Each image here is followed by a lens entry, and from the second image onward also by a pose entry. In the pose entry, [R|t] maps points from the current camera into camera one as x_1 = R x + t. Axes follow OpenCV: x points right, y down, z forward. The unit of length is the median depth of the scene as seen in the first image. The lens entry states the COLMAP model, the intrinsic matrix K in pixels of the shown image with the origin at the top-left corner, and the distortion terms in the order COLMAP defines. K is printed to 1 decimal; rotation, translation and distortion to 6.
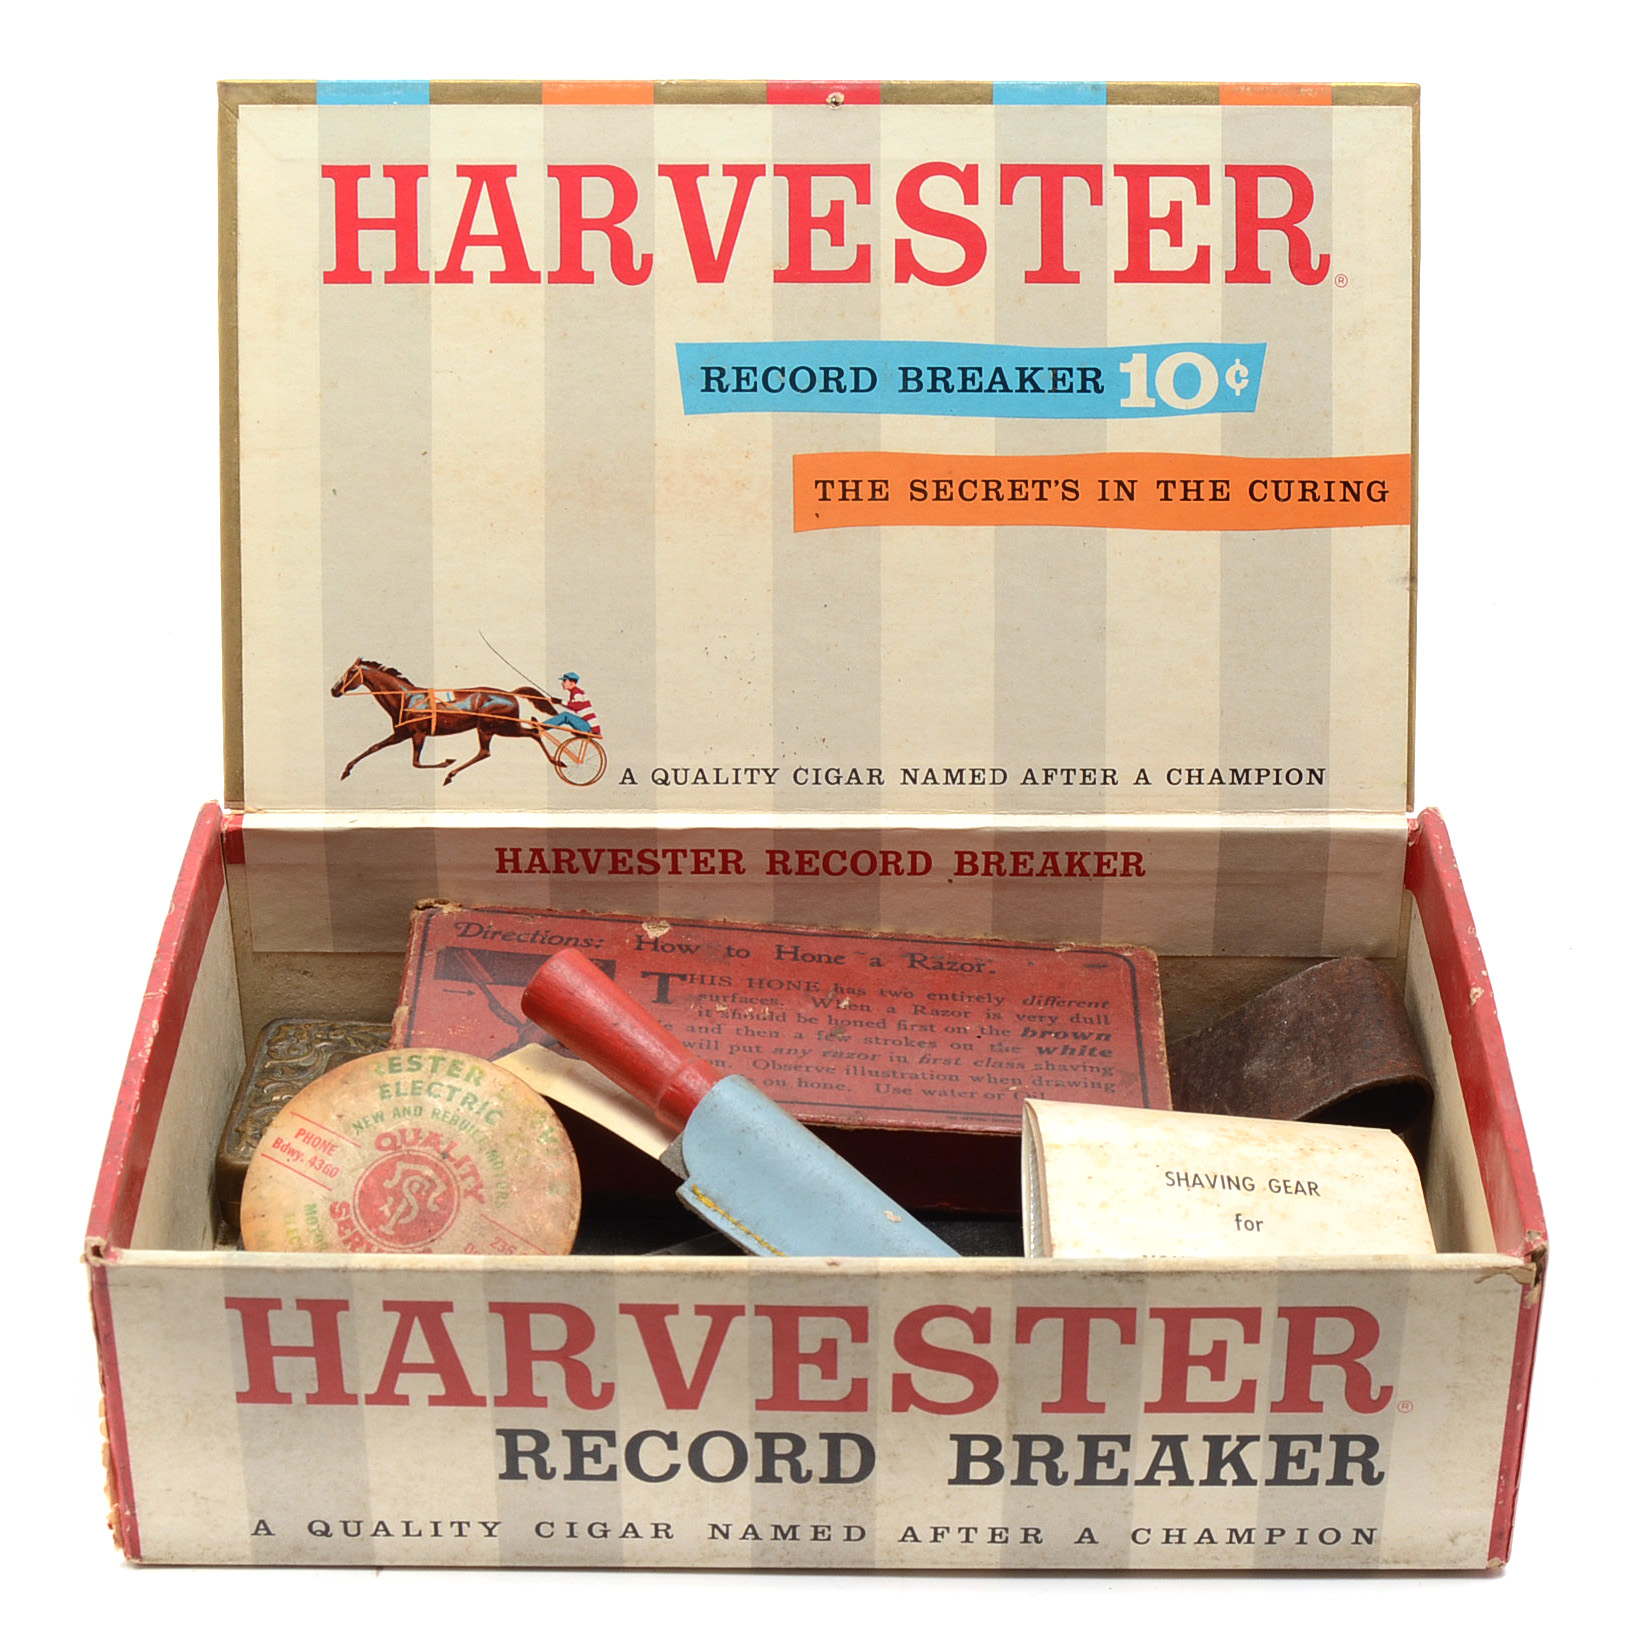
lens RADIAL K [[3986.8, 0, 851.6], [0, 3986.8, 785.9], [0, 0, 1]] dist [-0.043539, 0.000000]
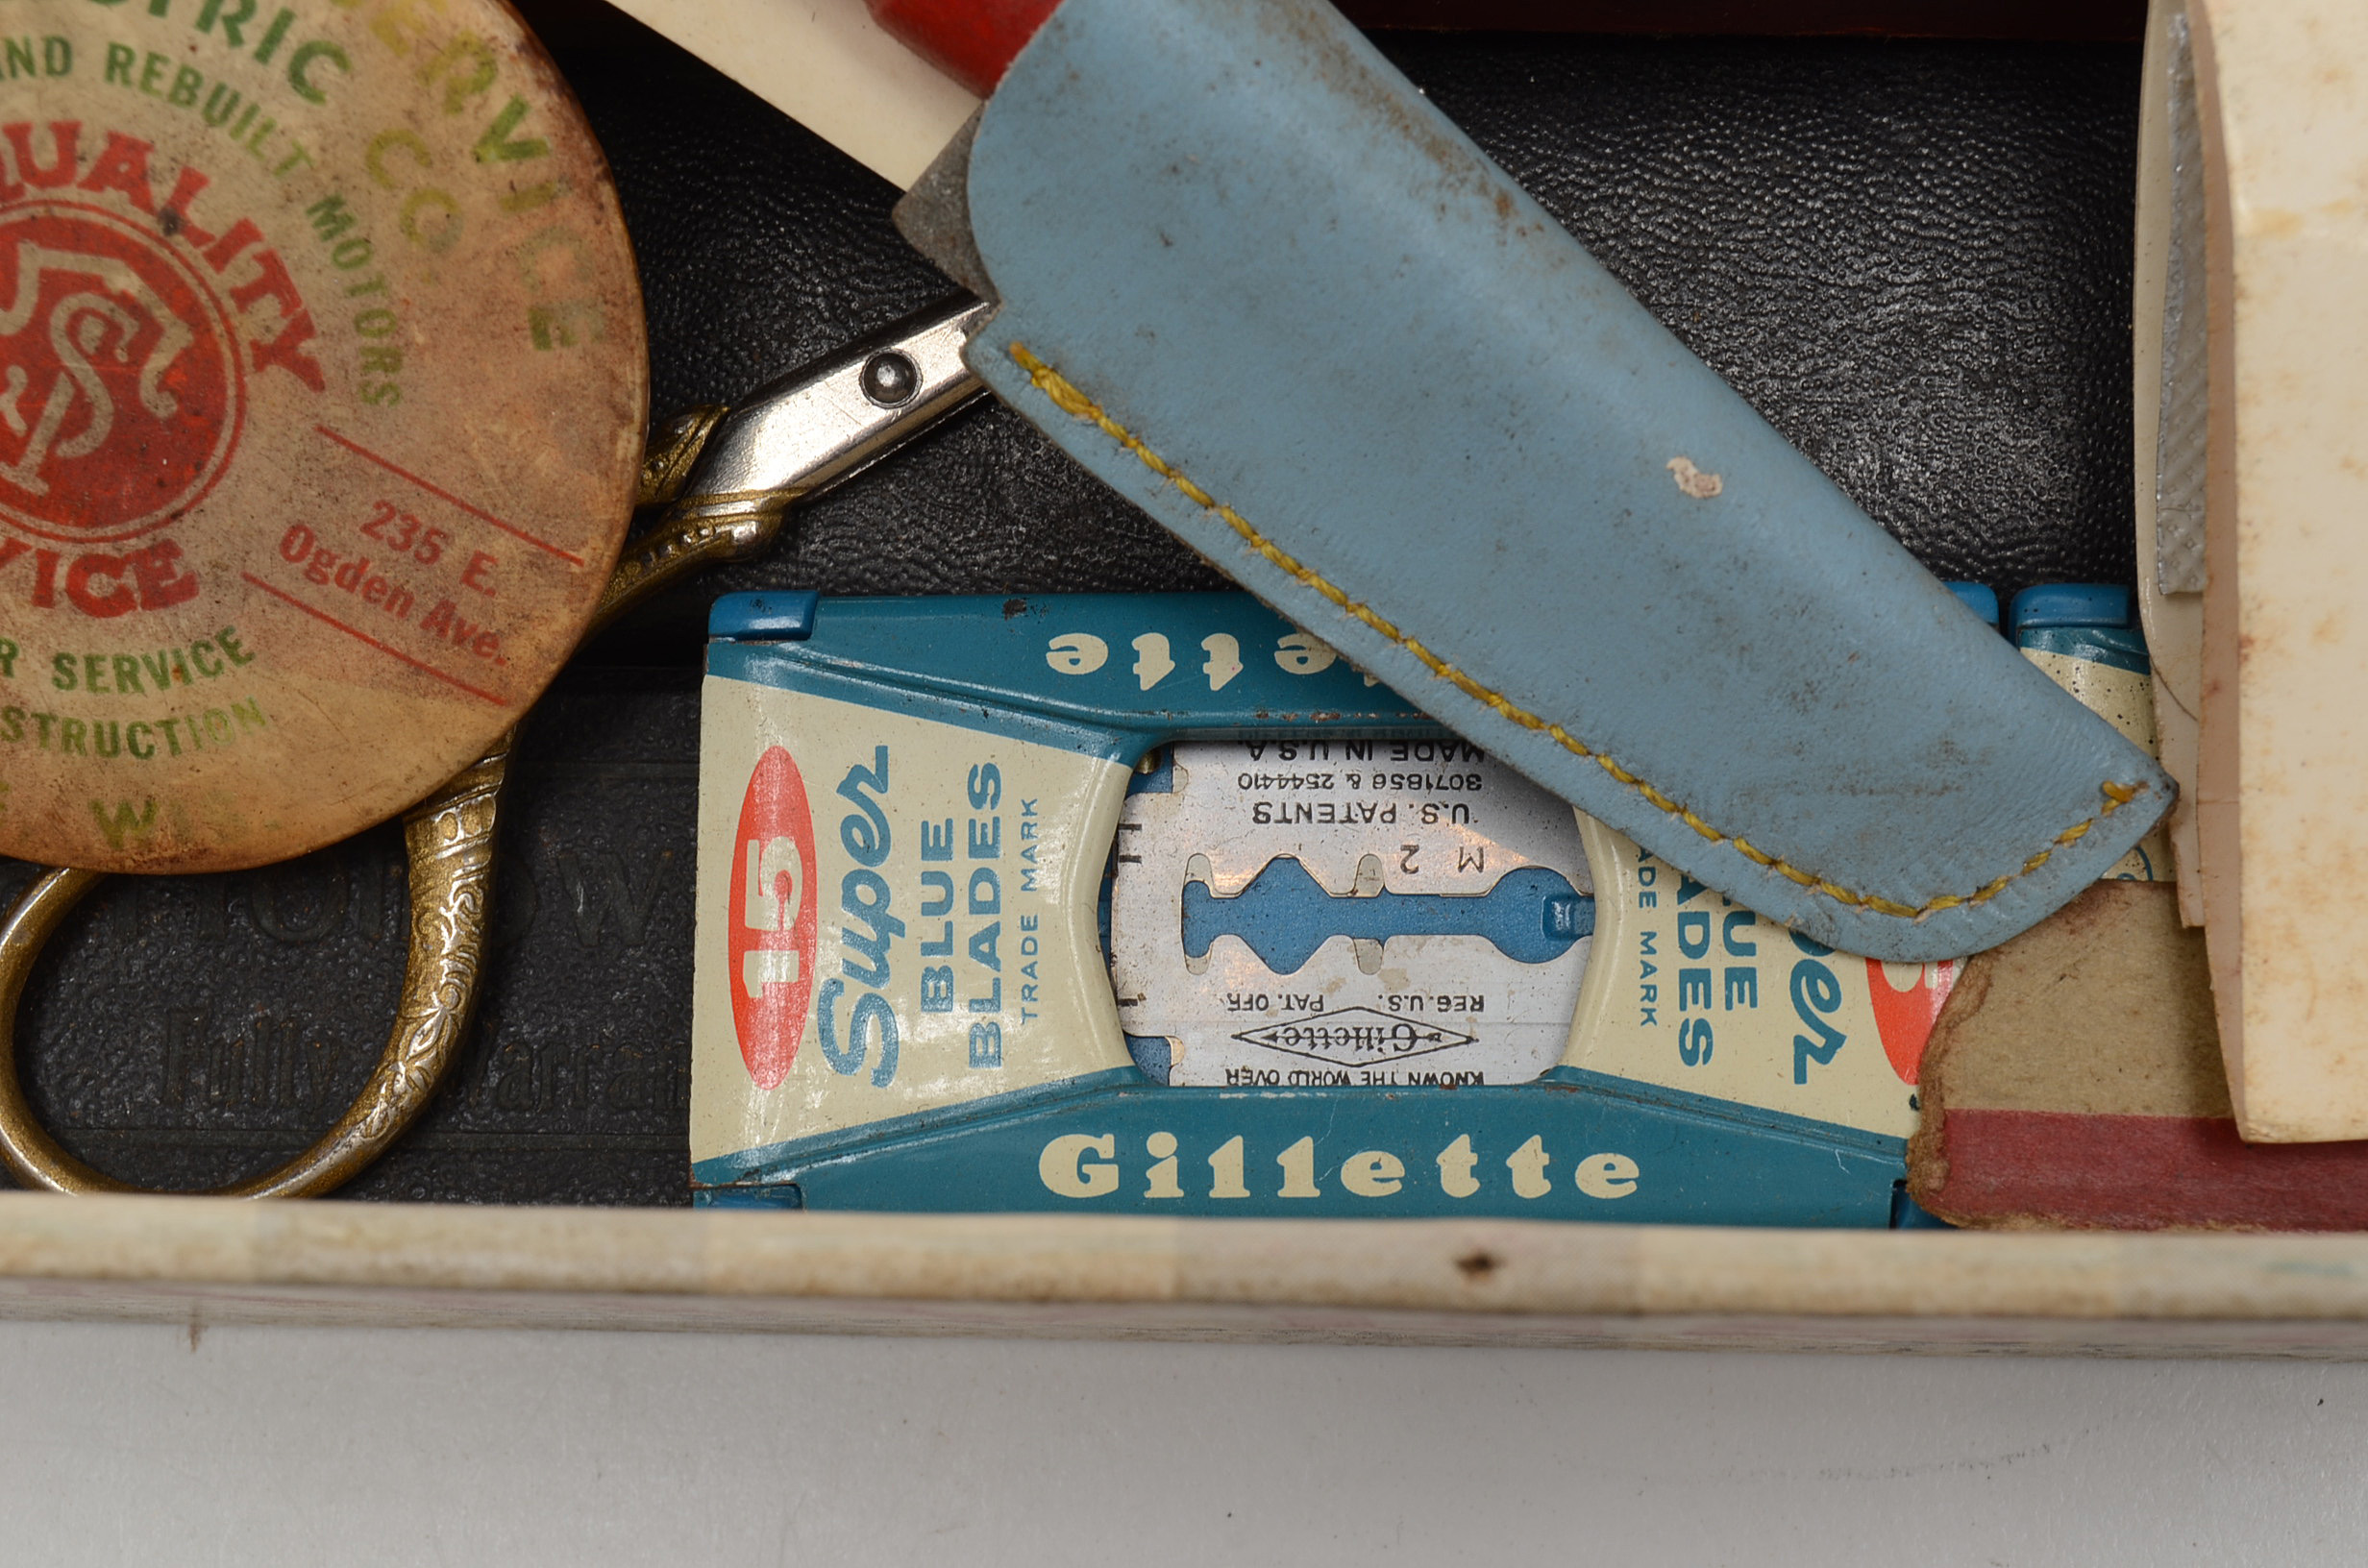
lens RADIAL K [[5137.0, 0, 1192.4], [0, 5137.0, 797.3], [0, 0, 1]] dist [-0.034279, 0.000000]
pose [[0.996773, 0.004808, -0.080125, 0.003489], [0.058067, 0.645995, 0.761130, -0.151170], [0.055420, -0.763326, 0.643631, 0.670482]]
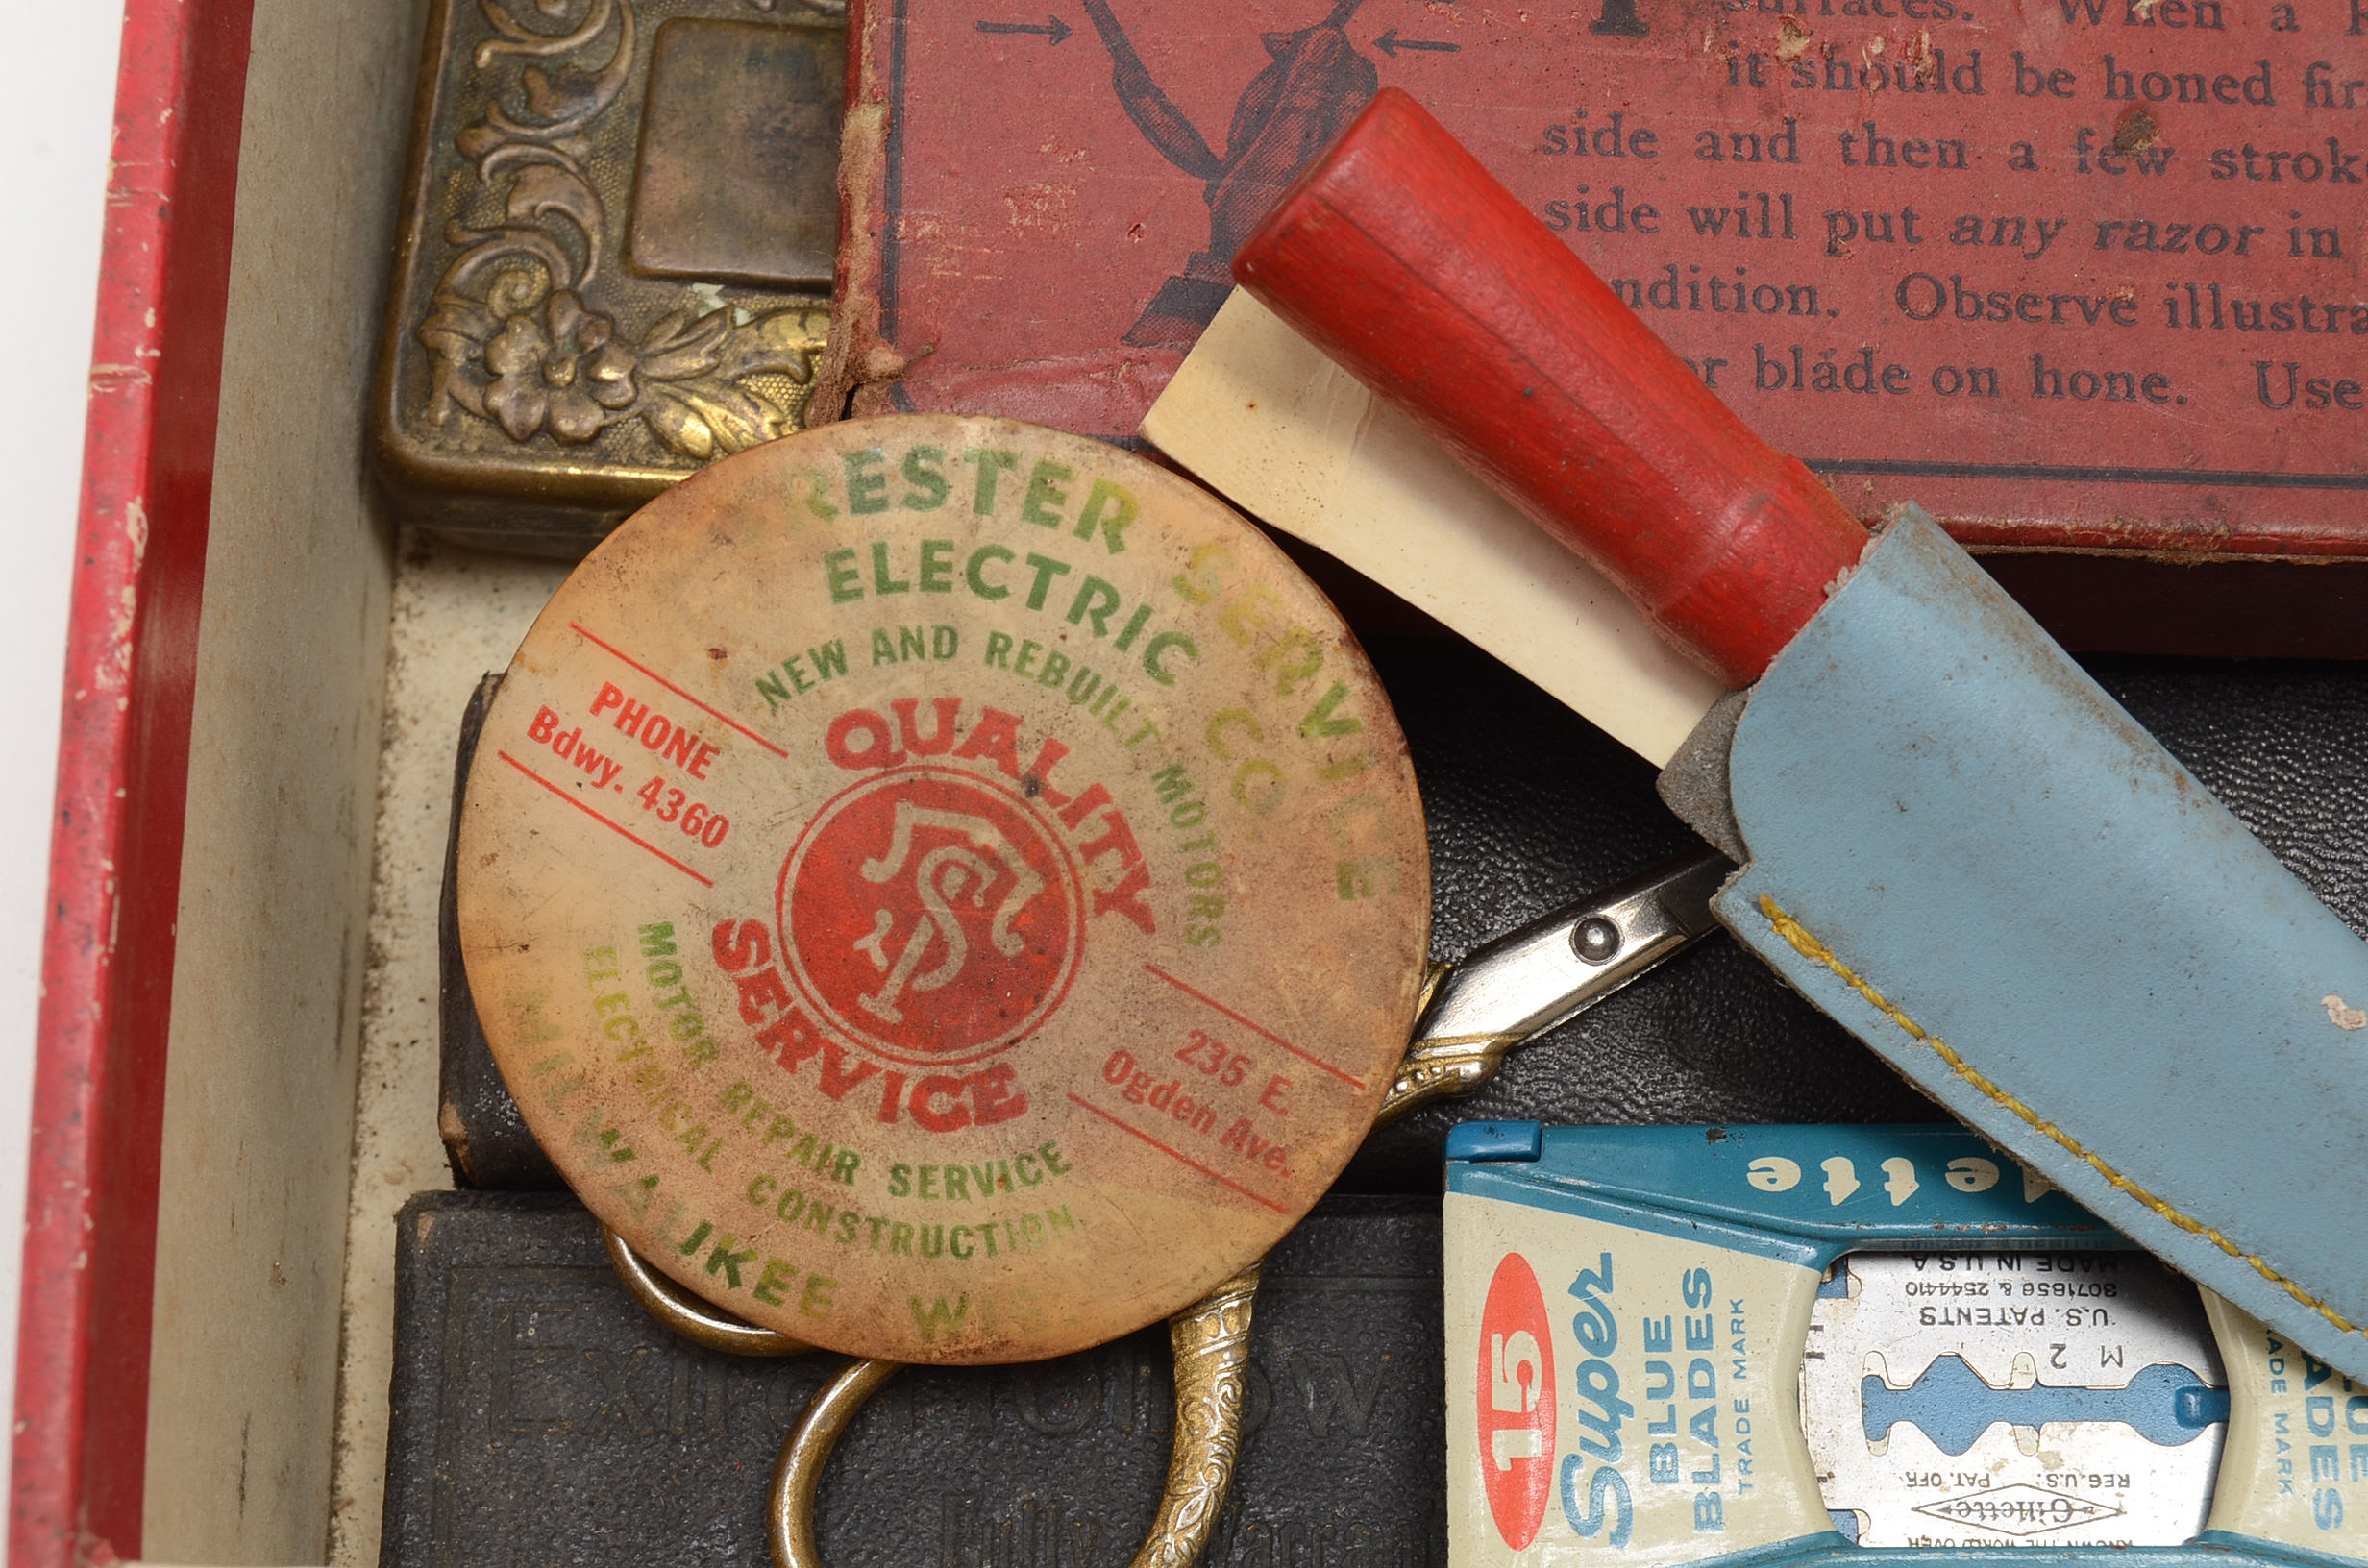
lens RADIAL K [[5137.0, 0, 1204.5], [0, 5137.0, 788.7], [0, 0, 1]] dist [-0.034279, 0.000000]
pose [[0.999446, 0.004003, -0.033041, -0.066999], [0.018484, 0.758806, 0.651054, -0.179515], [0.027678, -0.651304, 0.758312, 0.612577]]
